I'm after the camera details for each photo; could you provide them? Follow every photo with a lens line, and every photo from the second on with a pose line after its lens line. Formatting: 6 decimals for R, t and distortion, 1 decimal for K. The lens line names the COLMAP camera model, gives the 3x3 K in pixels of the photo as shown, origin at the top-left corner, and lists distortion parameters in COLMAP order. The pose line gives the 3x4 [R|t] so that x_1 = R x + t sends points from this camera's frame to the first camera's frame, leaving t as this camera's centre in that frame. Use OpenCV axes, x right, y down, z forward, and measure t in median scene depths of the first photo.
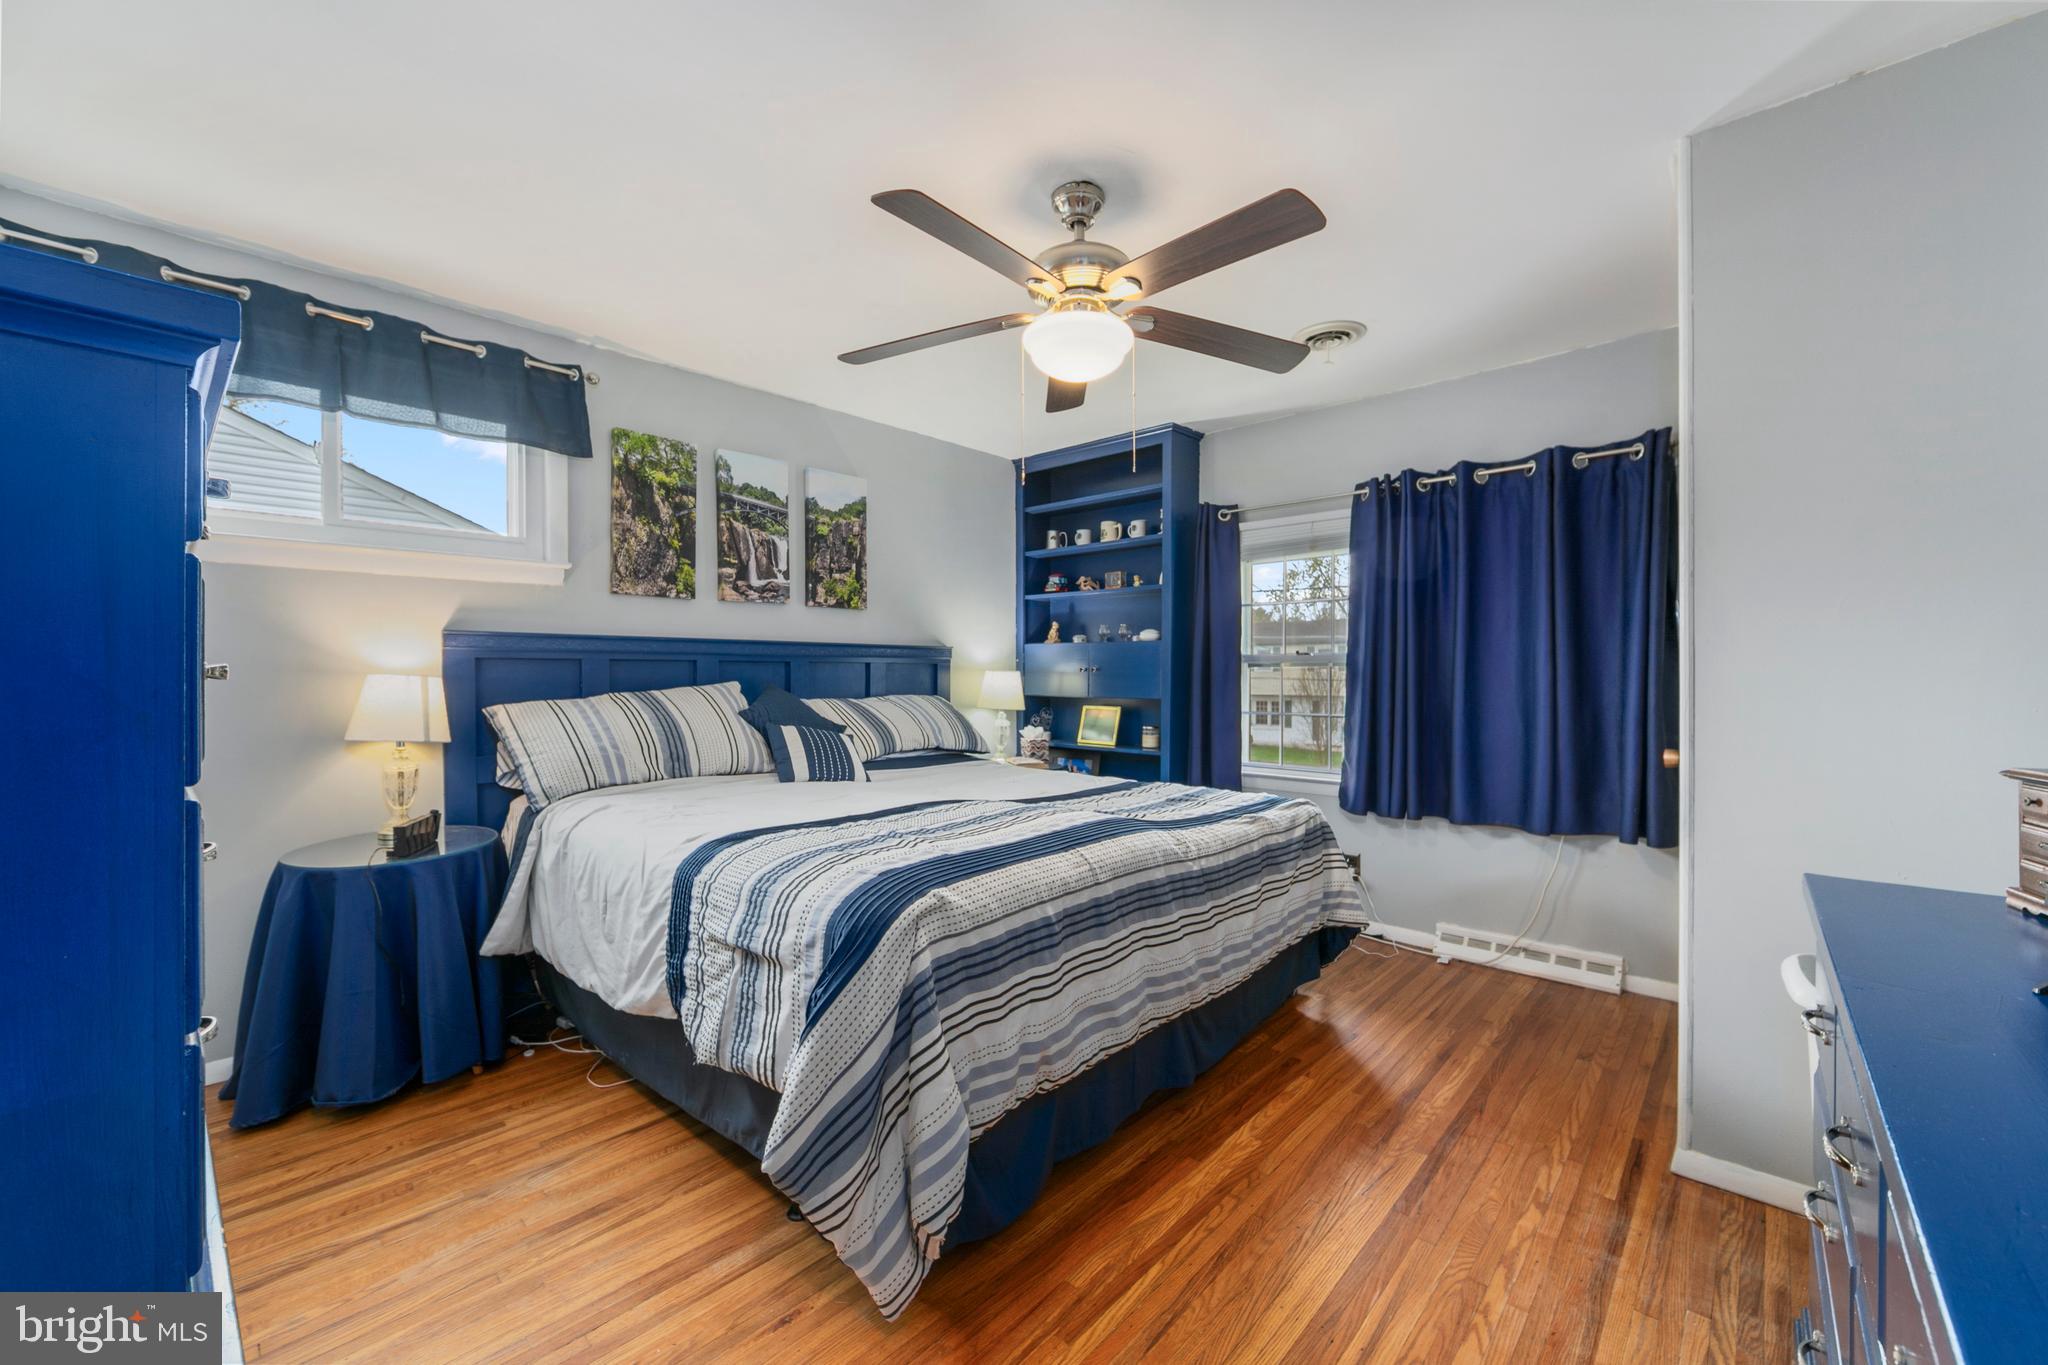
lens RADIAL K [[818.9, 0, 1020.2], [0, 818.9, 672.3], [0, 0, 1]] dist [-0.000189, -0.000101]
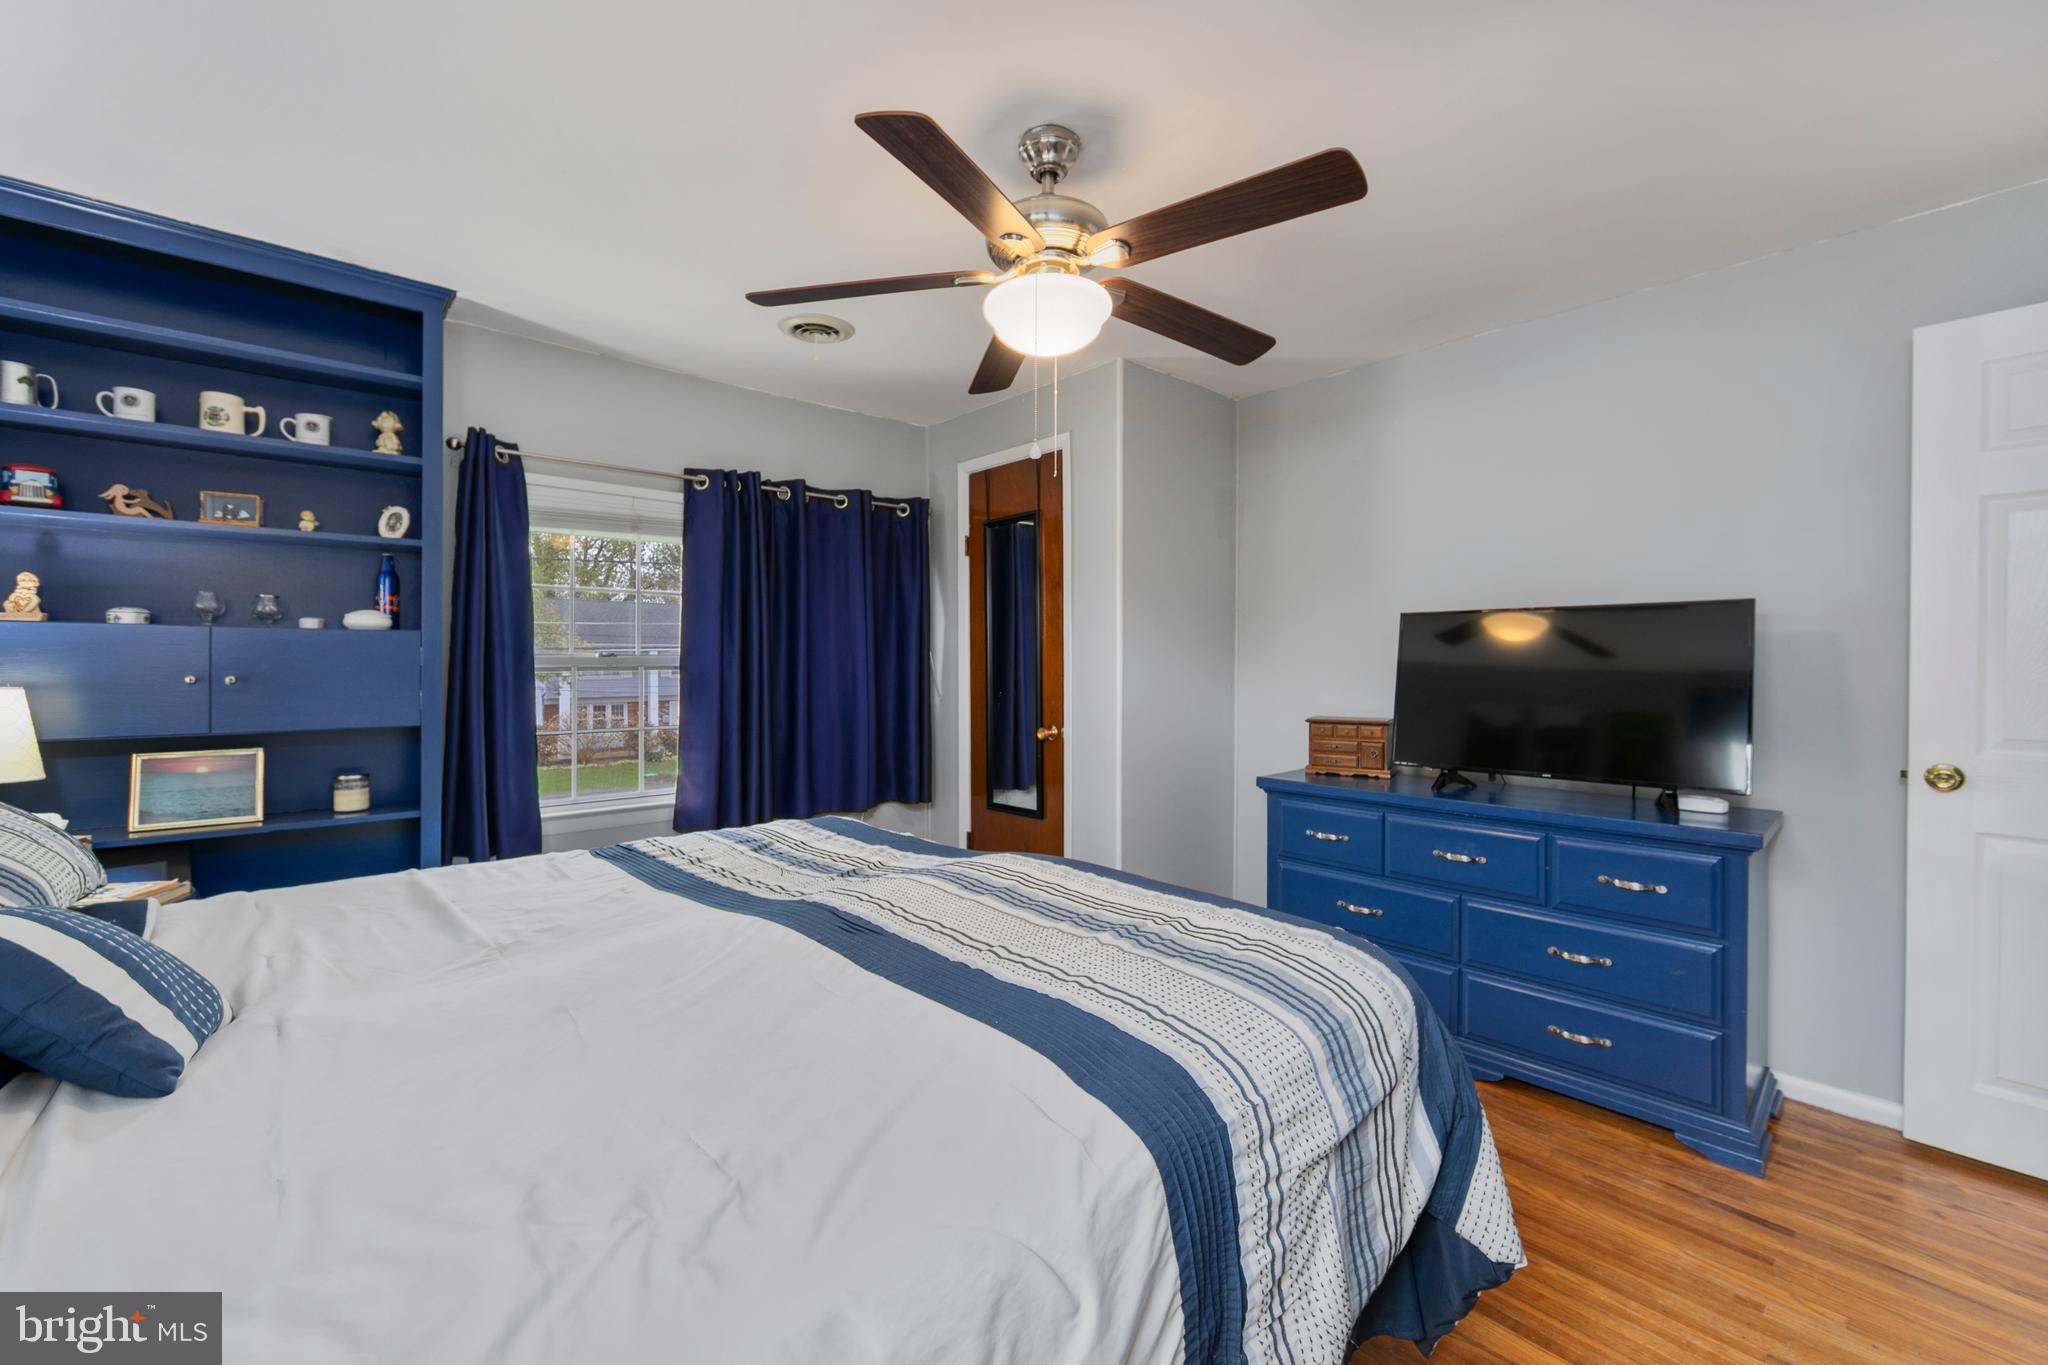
lens RADIAL K [[818.9, 0, 1019.9], [0, 818.9, 684.1], [0, 0, 1]] dist [-0.000189, -0.000101]
pose [[0.099747, -0.022927, 0.994749, -0.401629], [0.003146, 0.999737, 0.022727, -0.011594], [-0.995008, 0.000862, 0.099793, 0.493999]]
